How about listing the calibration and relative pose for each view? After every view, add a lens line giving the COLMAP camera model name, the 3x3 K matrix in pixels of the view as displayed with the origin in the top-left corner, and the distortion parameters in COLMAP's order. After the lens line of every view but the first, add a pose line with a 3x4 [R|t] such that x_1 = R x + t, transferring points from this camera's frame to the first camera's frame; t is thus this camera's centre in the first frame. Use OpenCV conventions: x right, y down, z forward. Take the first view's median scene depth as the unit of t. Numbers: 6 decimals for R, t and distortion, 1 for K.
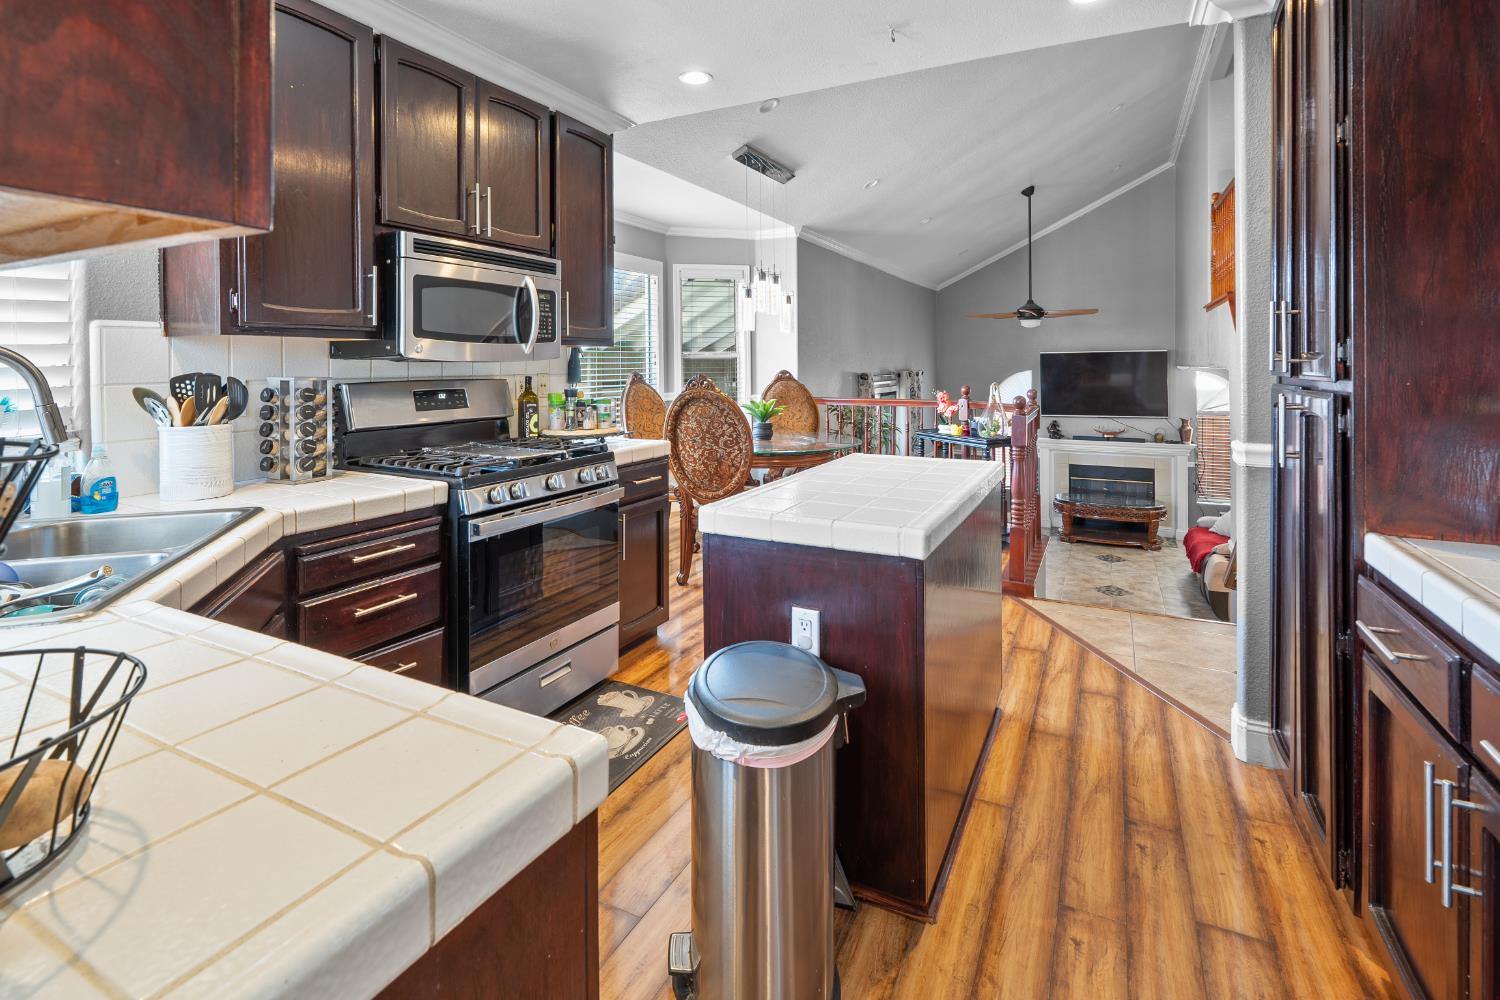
lens RADIAL K [[721.7, 0, 751.0], [0, 721.7, 365.8], [0, 0, 1]] dist [-0.003432, -0.000049]
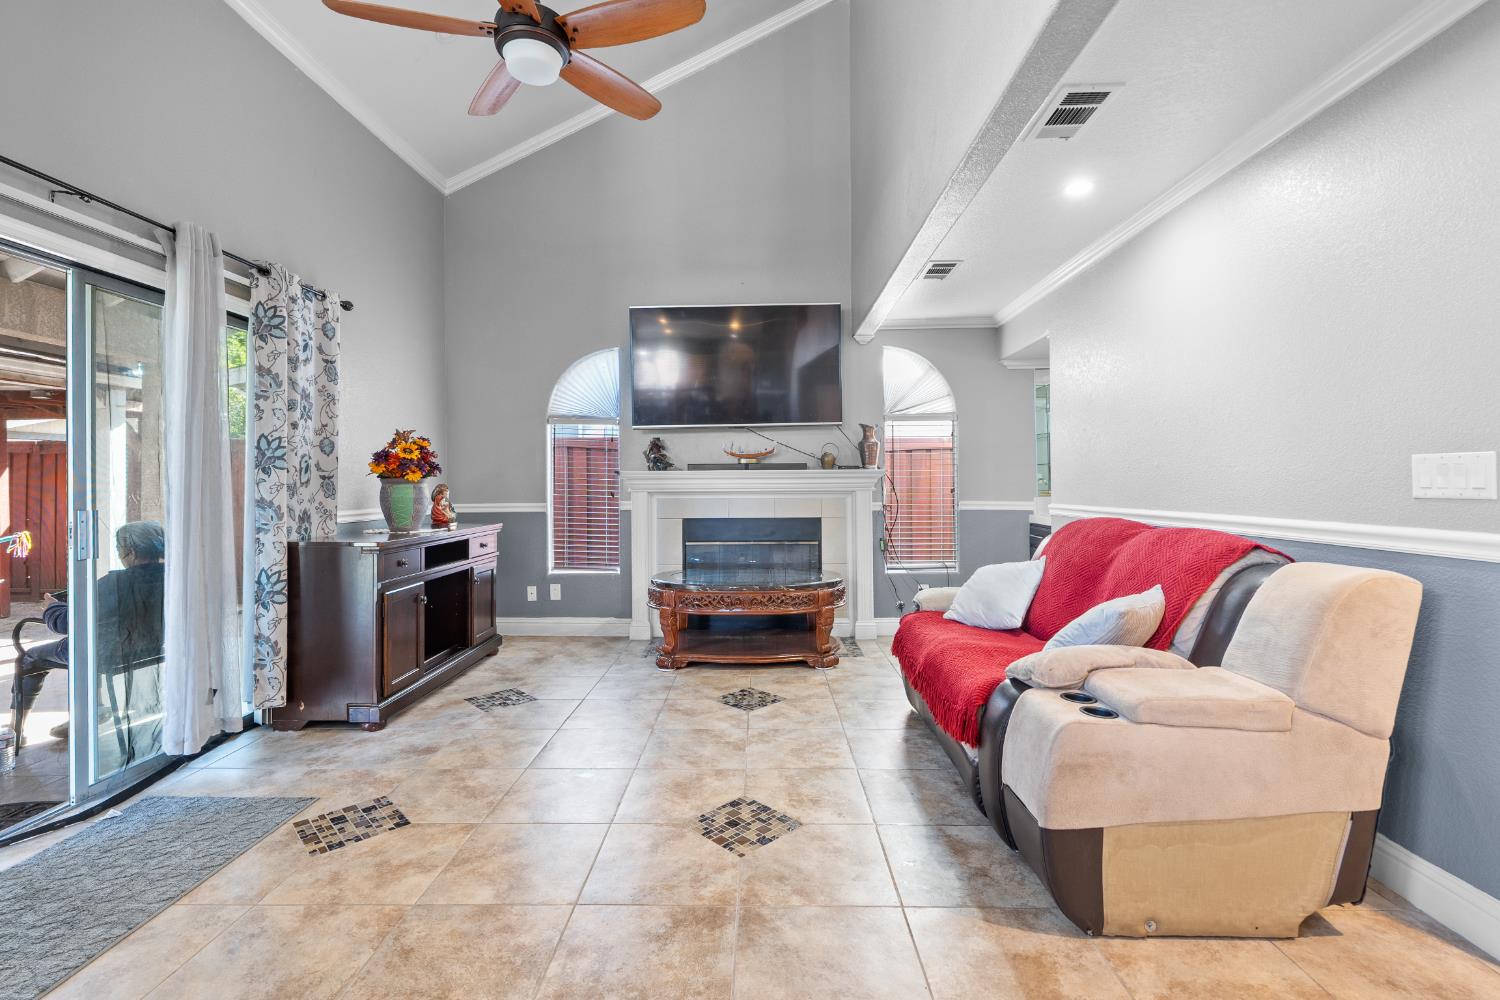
lens RADIAL K [[678.1, 0, 750.7], [0, 678.1, 478.7], [0, 0, 1]] dist [-0.004990, 0.000483]
pose [[0.902303, -0.000131, 0.431102, 0.286740], [0.005990, 0.999907, -0.012233, 0.121366], [-0.431060, 0.013620, 0.902220, 0.555006]]
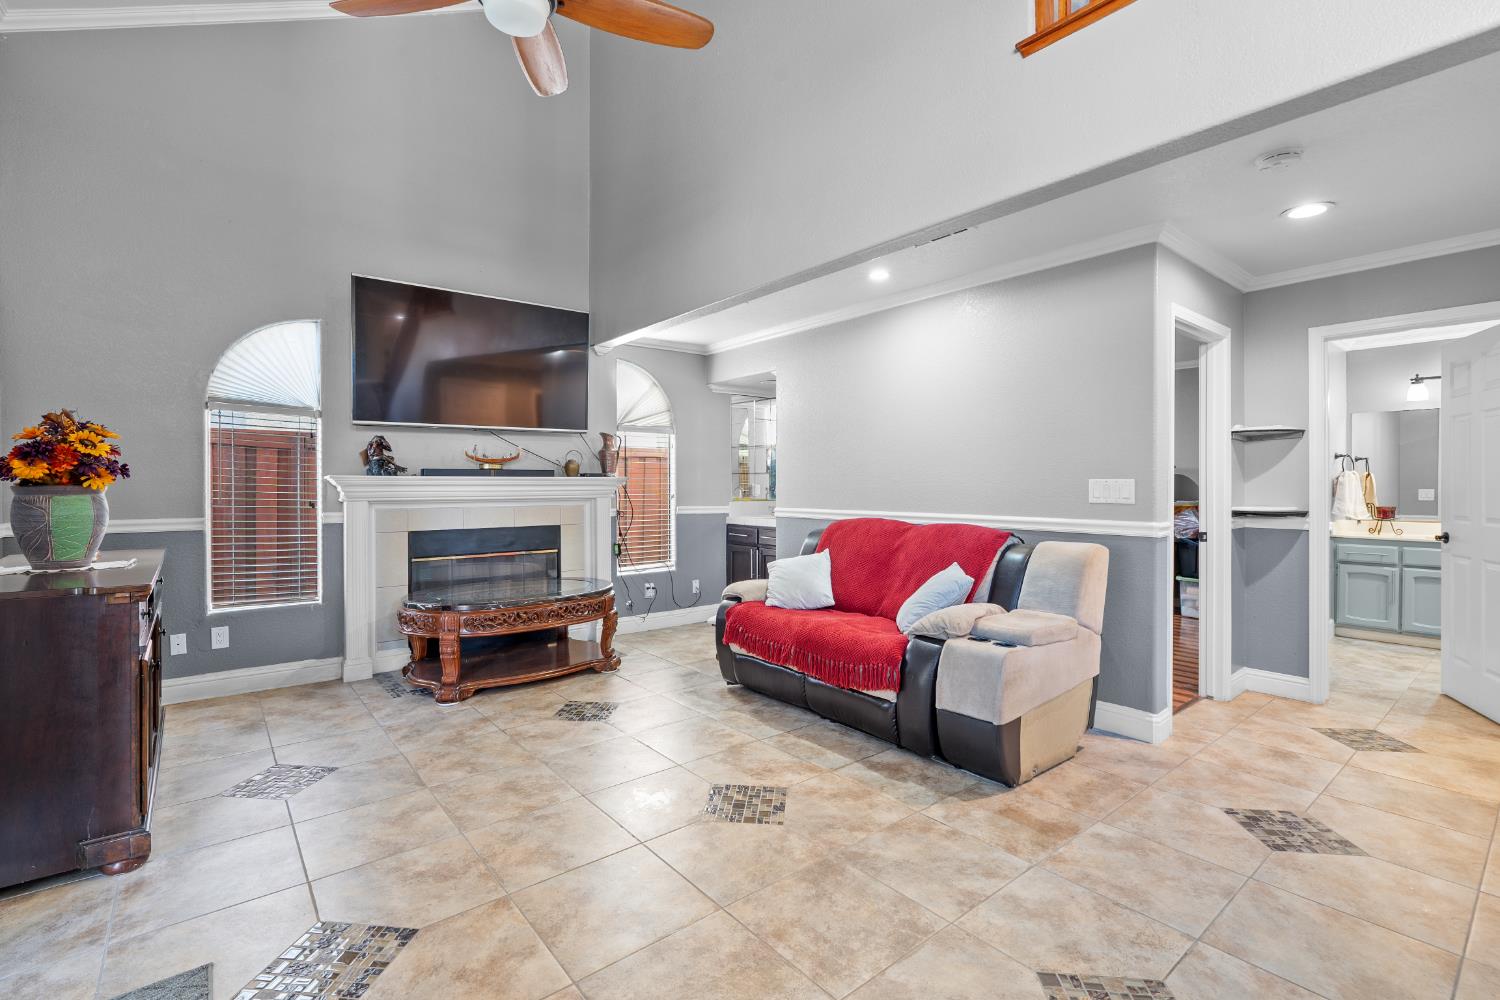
lens RADIAL K [[672.7, 0, 746.3], [0, 672.7, 487.0], [0, 0, 1]] dist [-0.005155, 0.000295]
pose [[0.414640, -0.002223, 0.909983, 0.145877], [0.003748, 0.999993, 0.000735, 0.116188], [-0.909978, 0.003106, 0.414645, 0.665801]]
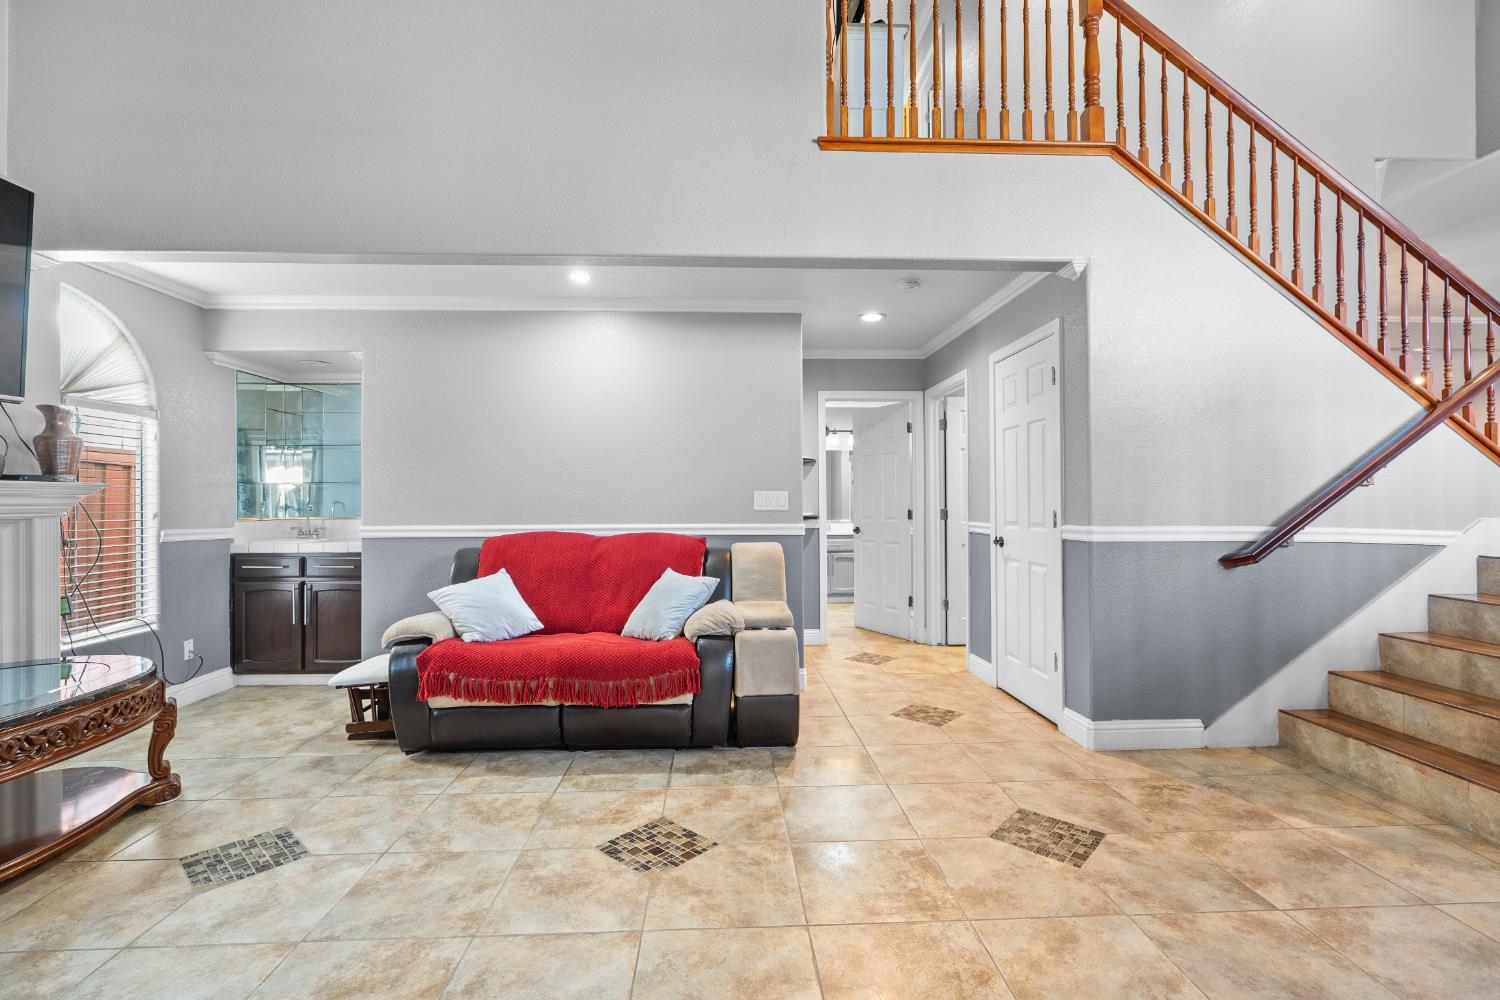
lens RADIAL K [[670.1, 0, 745.0], [0, 670.1, 495.6], [0, 0, 1]] dist [-0.003927, 0.000529]
pose [[-0.483171, 0.012666, 0.875435, 0.163736], [0.008169, 0.999917, -0.009958, 0.120238], [-0.875488, 0.002340, -0.483234, 0.864649]]
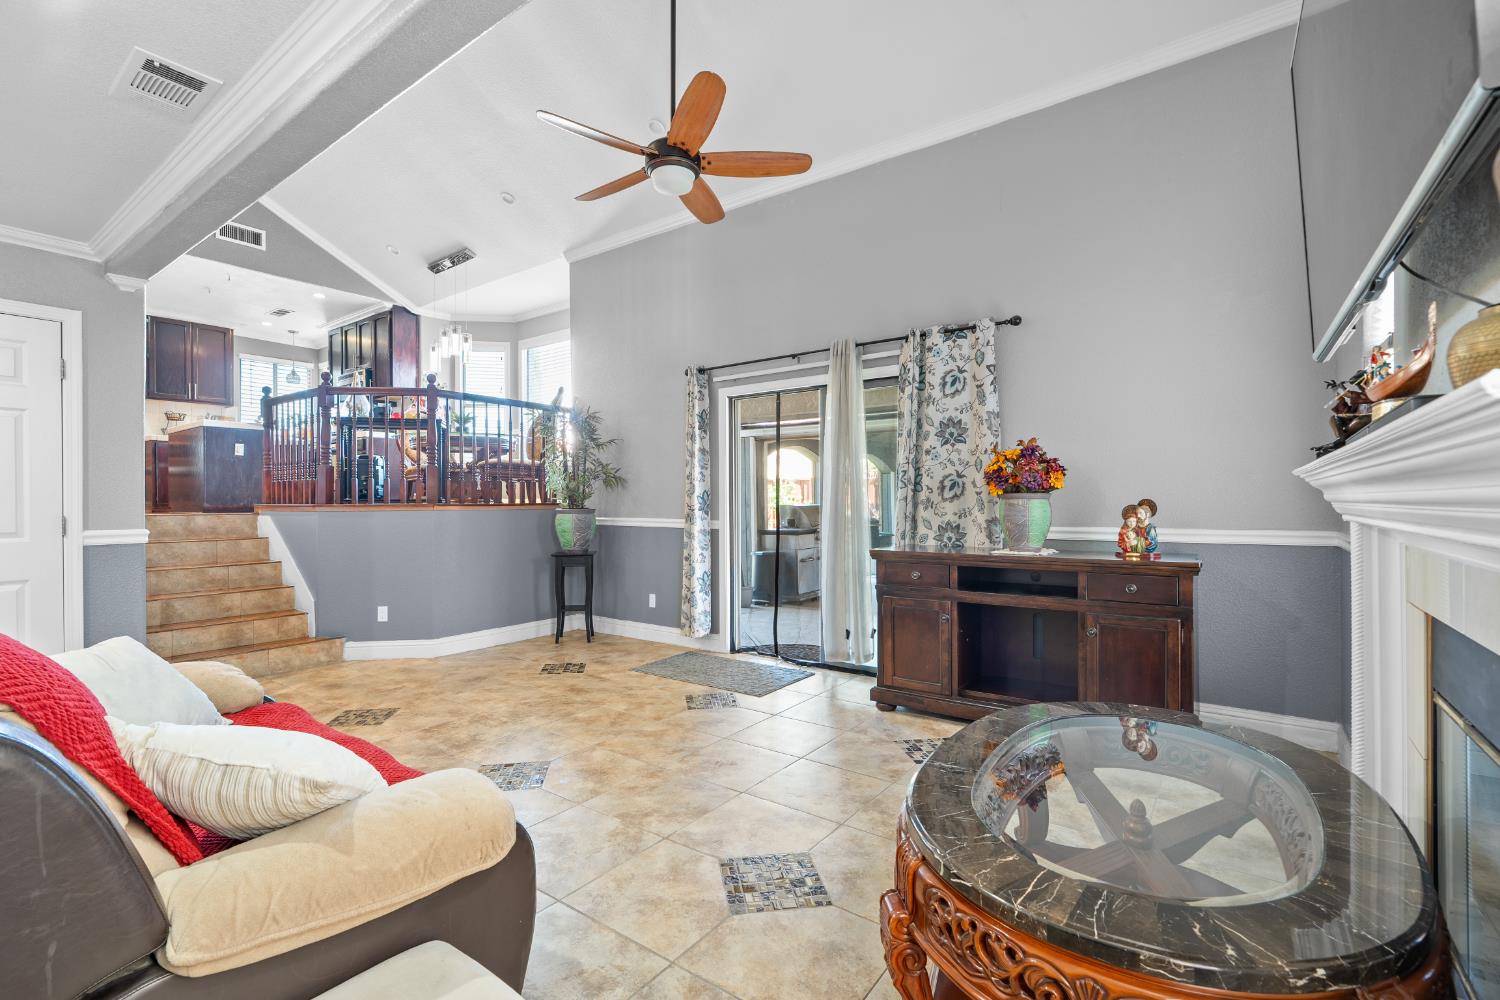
lens RADIAL K [[677.3, 0, 750.0], [0, 677.3, 500.0], [0, 0, 1]] dist [-0.004337, -0.000063]
pose [[-0.170271, 0.001845, -0.985396, 0.669586], [0.001569, 0.999997, 0.001601, 0.117846], [0.985396, -0.001273, -0.170273, 0.935153]]
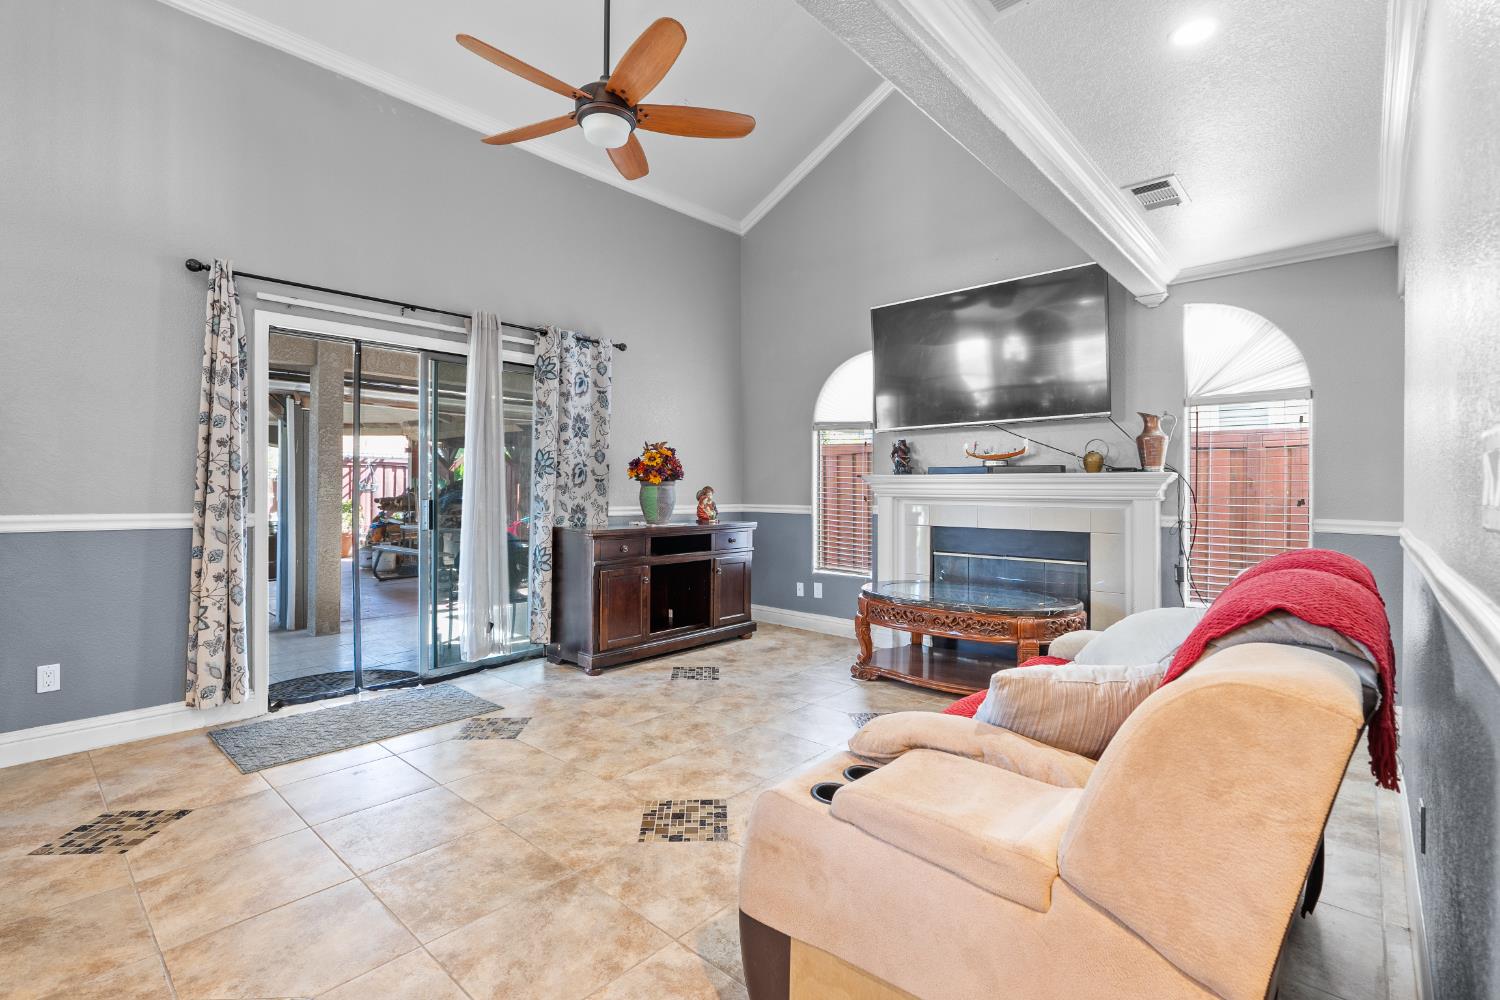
lens RADIAL K [[684.9, 0, 744.3], [0, 684.9, 487.8], [0, 0, 1]] dist [-0.004087, 0.000234]
pose [[0.963204, 0.007464, -0.268666, 0.476480], [-0.009040, 0.999948, -0.004631, 0.121534], [0.268618, 0.006889, 0.963222, 0.540390]]
